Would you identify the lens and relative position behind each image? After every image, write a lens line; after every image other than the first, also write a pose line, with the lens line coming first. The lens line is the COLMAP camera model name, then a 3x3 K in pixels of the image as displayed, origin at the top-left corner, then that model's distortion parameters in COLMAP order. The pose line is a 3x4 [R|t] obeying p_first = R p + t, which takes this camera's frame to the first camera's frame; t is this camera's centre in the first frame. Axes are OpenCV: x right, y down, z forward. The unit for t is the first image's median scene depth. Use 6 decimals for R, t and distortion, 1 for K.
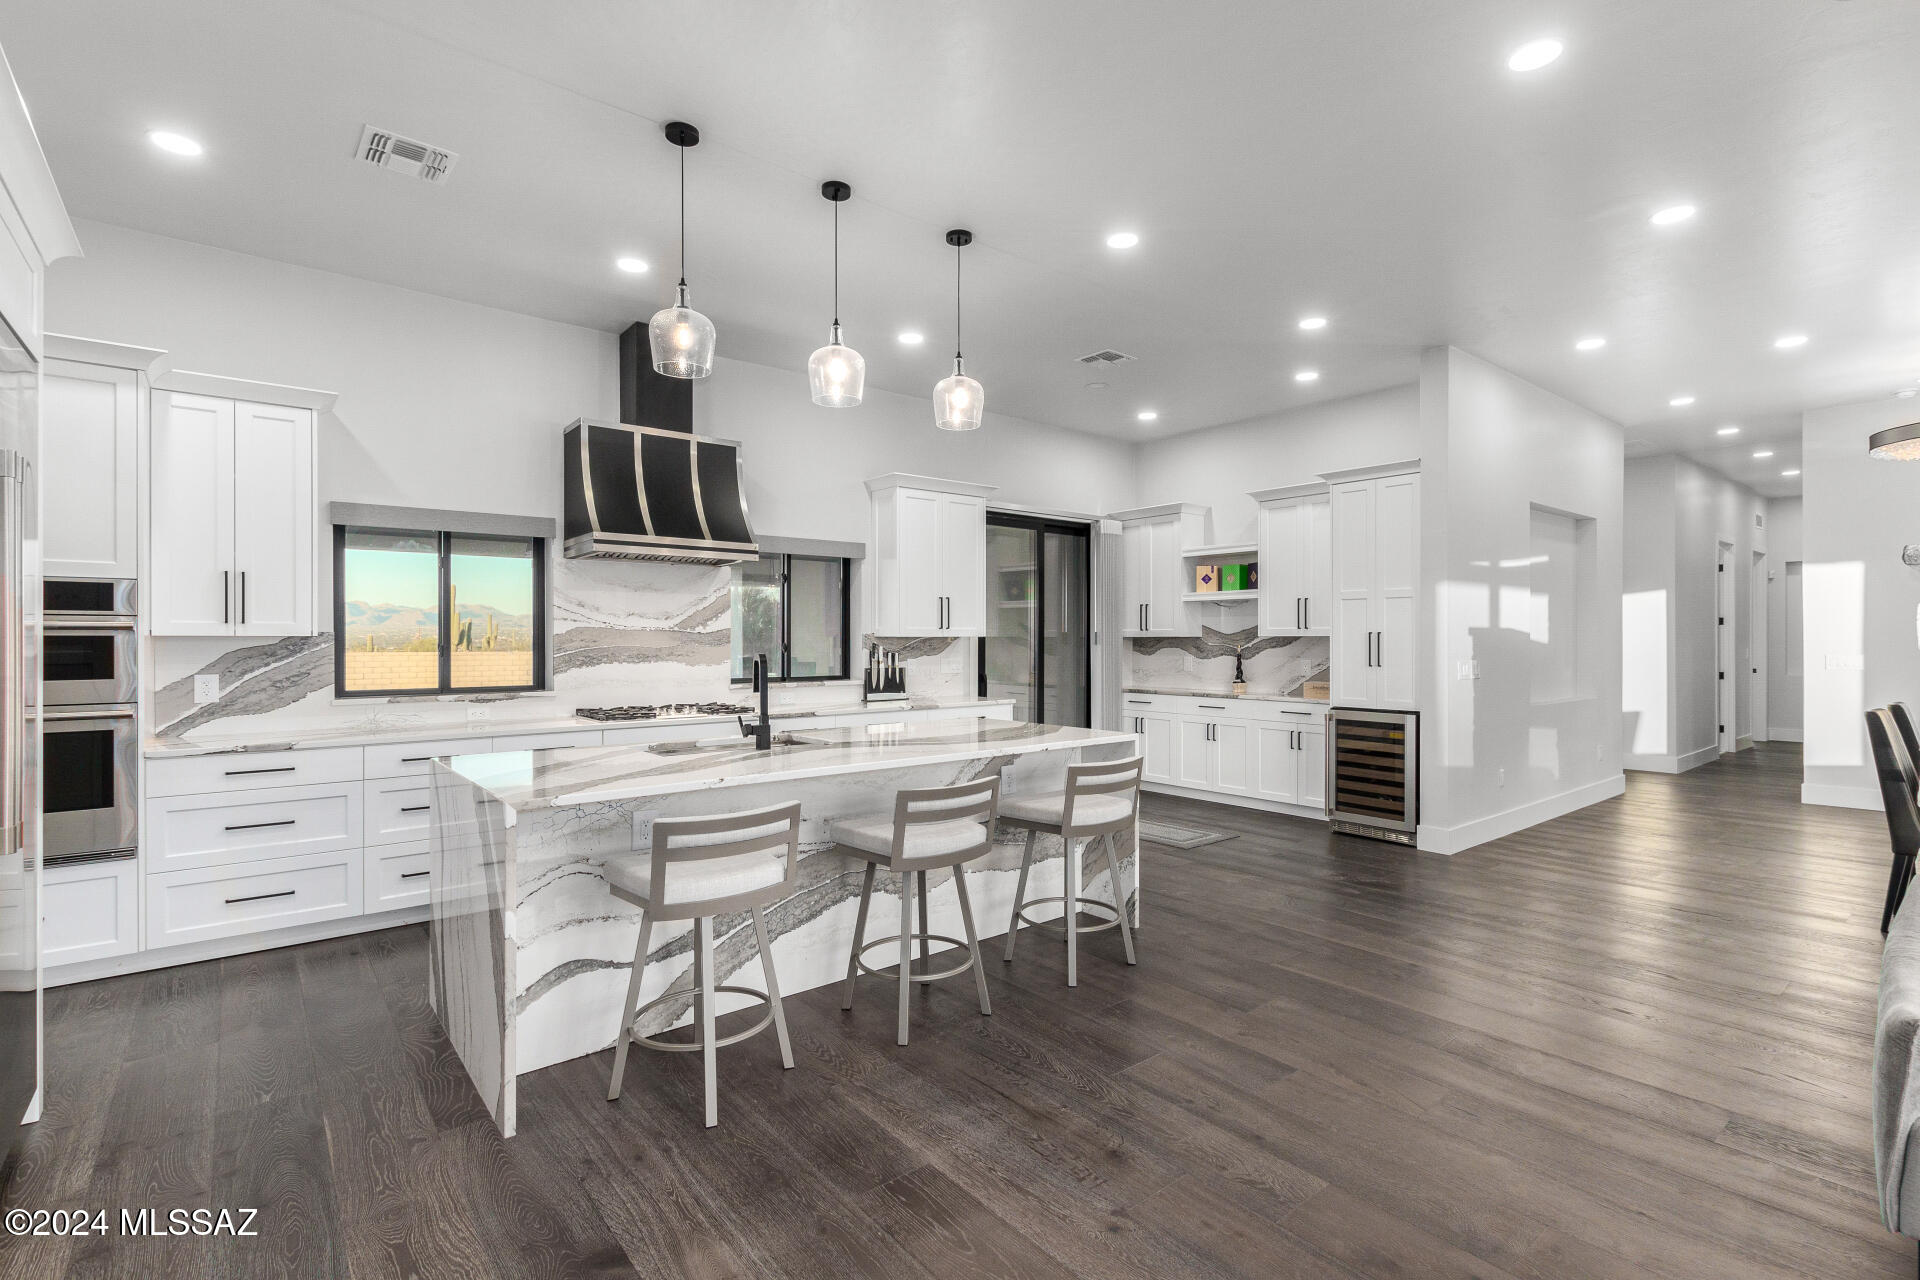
lens RADIAL K [[887.1, 0, 960.5], [0, 887.1, 638.9], [0, 0, 1]] dist [0.011561, -0.002818]
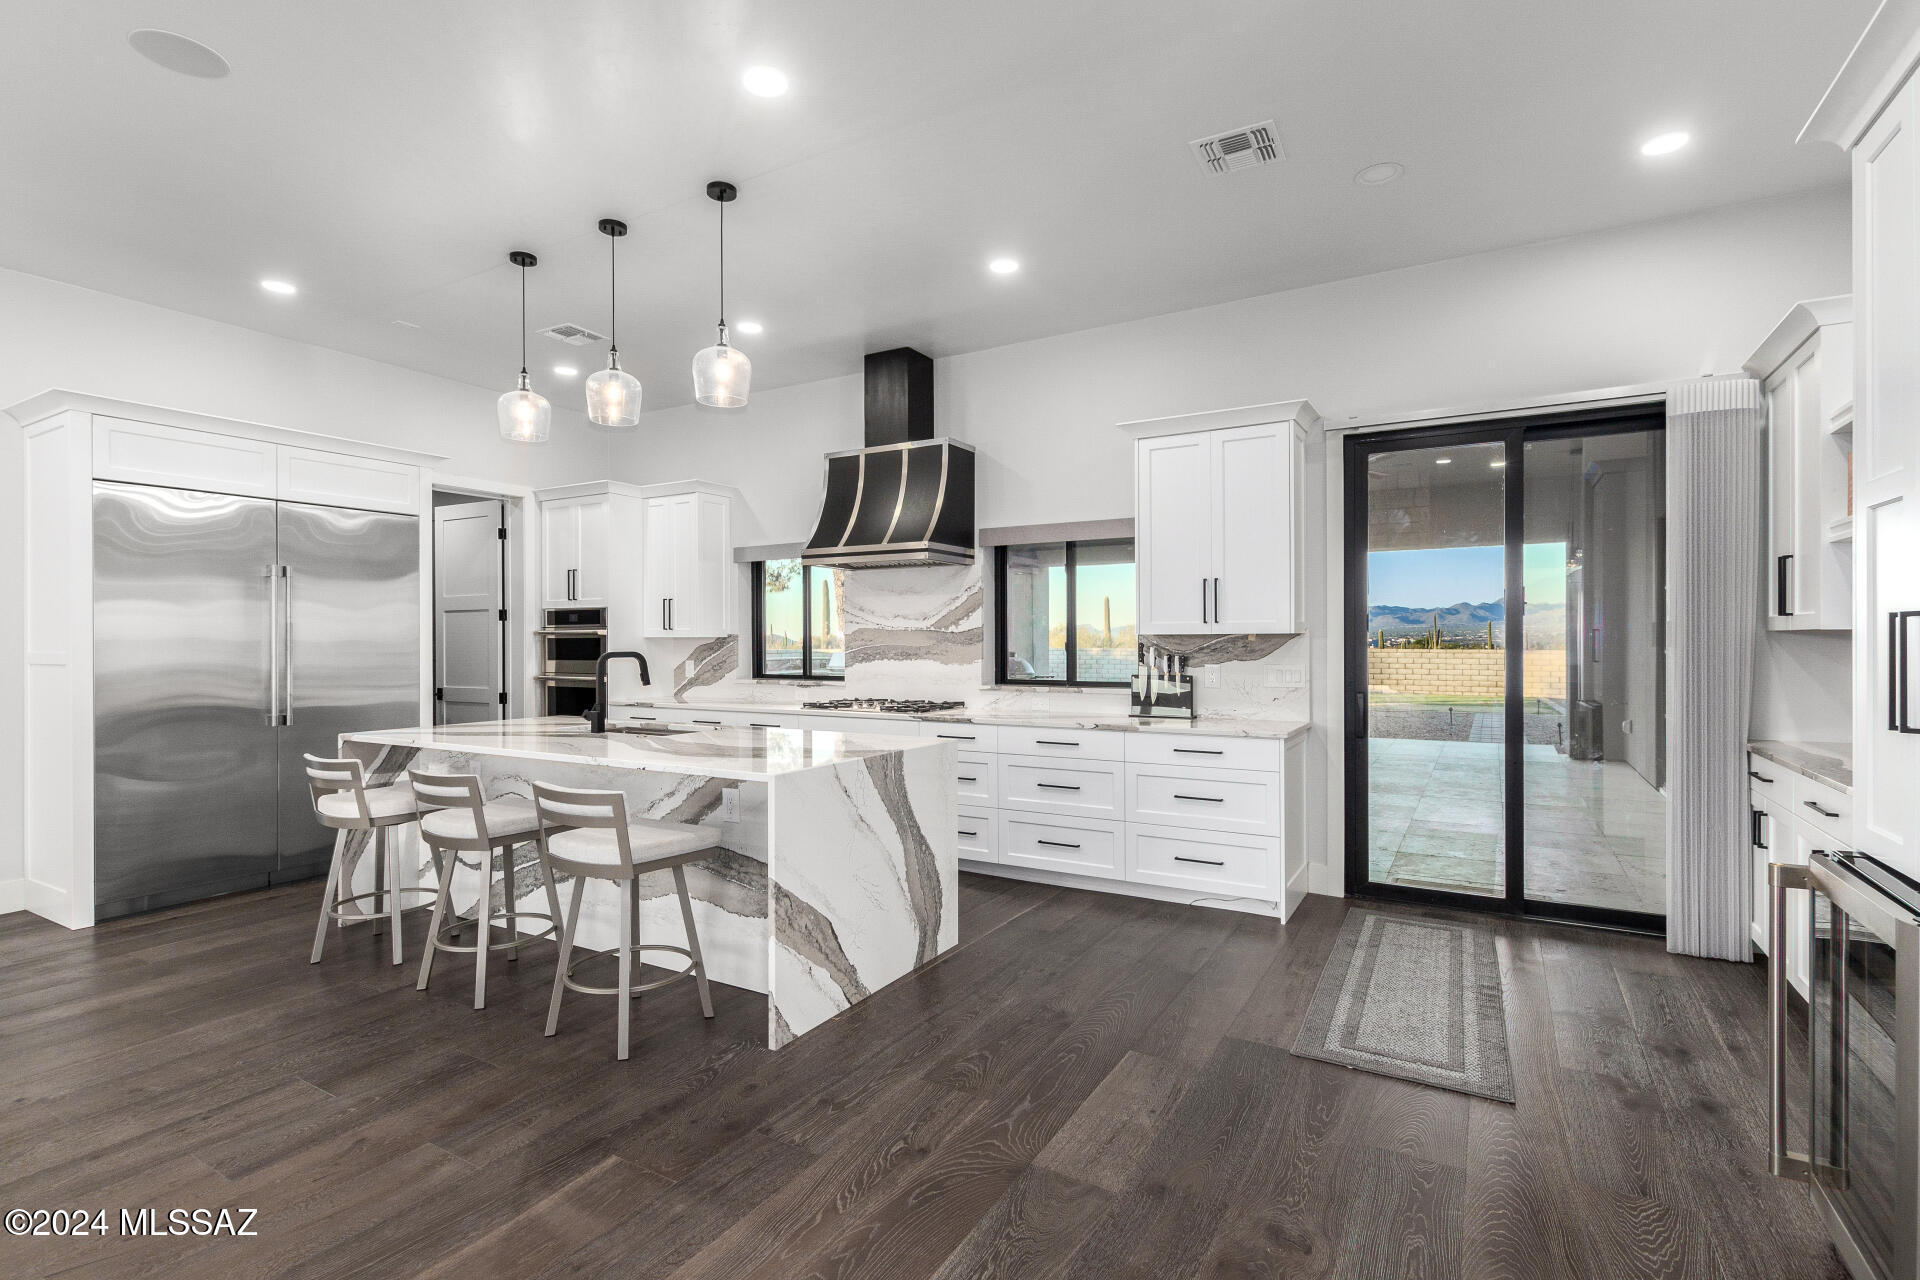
lens RADIAL K [[887.1, 0, 958.9], [0, 887.1, 645.5], [0, 0, 1]] dist [0.011561, -0.002818]
pose [[0.351498, 0.006445, -0.936167, 0.659142], [0.003995, 0.999957, 0.008385, -0.000143], [0.936180, -0.006687, 0.351457, 0.647516]]
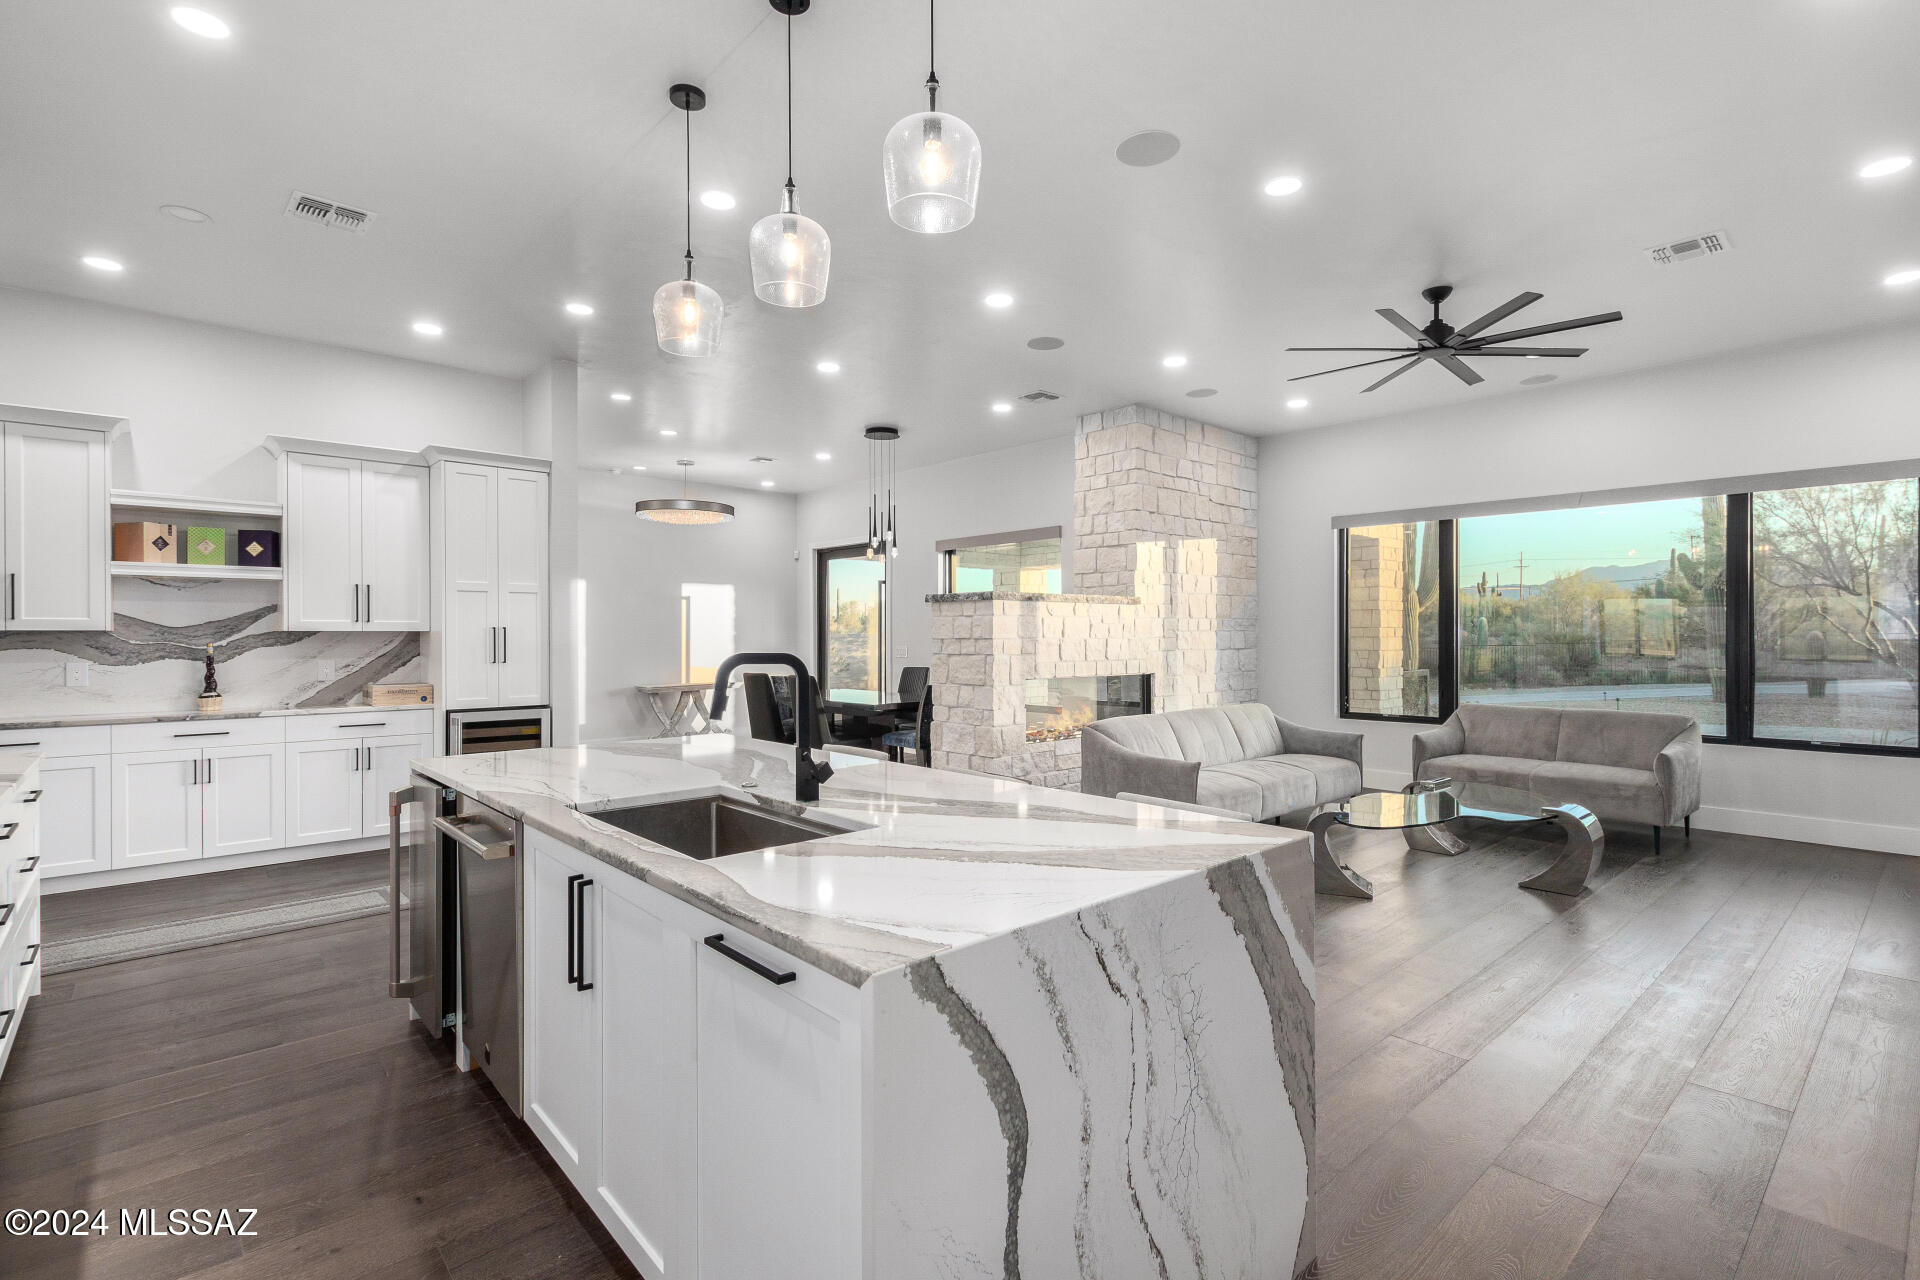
lens RADIAL K [[887.1, 0, 937.9], [0, 887.1, 639.4], [0, 0, 1]] dist [0.011561, -0.002818]
pose [[-0.040364, -0.001812, 0.999183, -0.541975], [-0.000151, 0.999998, 0.001808, 0.003046], [-0.999185, -0.000078, -0.040365, 0.593989]]
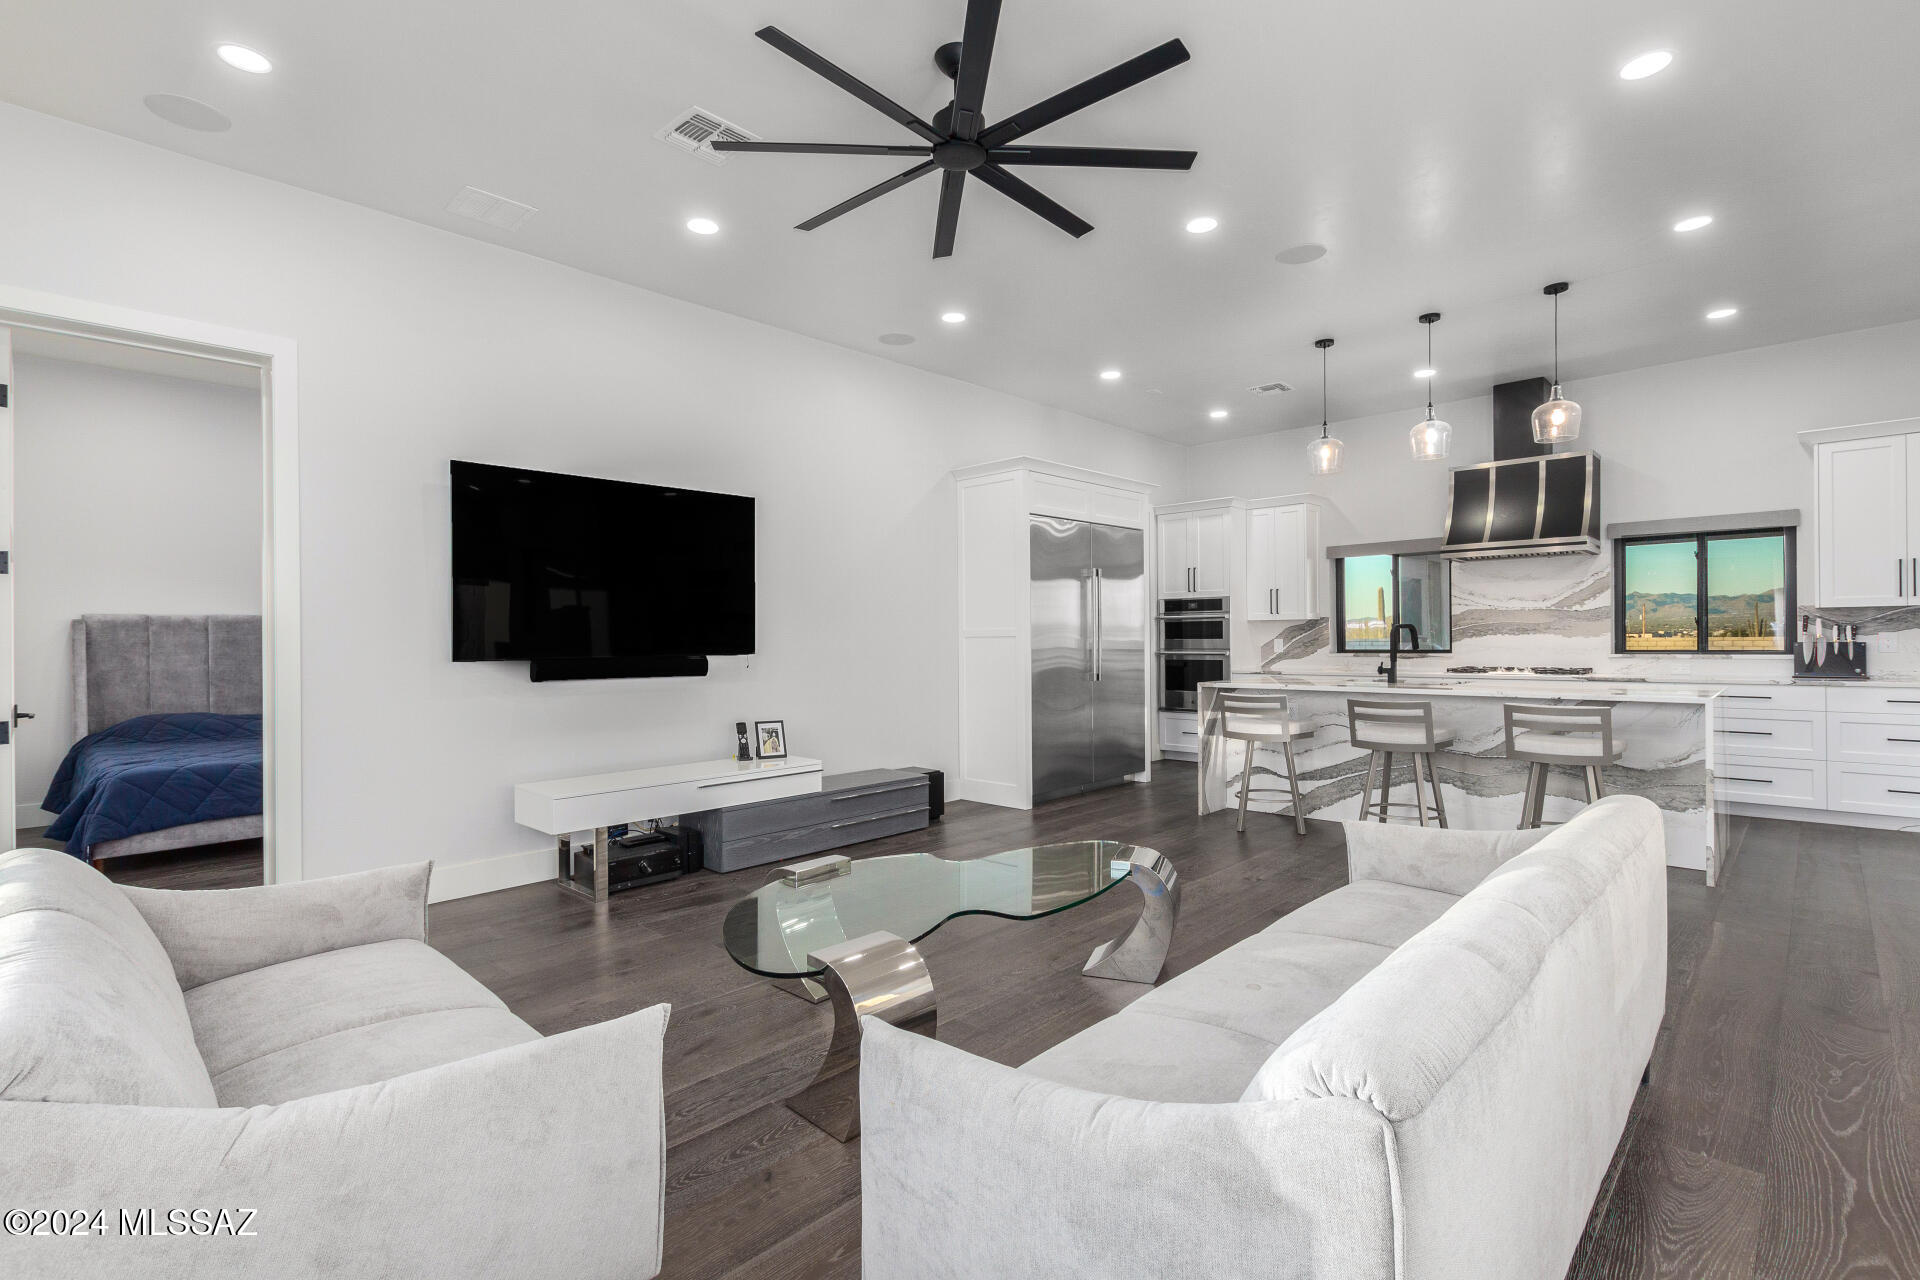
lens RADIAL K [[887.1, 0, 967.4], [0, 887.1, 642.1], [0, 0, 1]] dist [0.011561, -0.002818]
pose [[0.131307, 0.004995, -0.991329, 0.808959], [0.011978, 0.999906, 0.006625, 0.018307], [0.991269, -0.012744, 0.131235, 0.008649]]
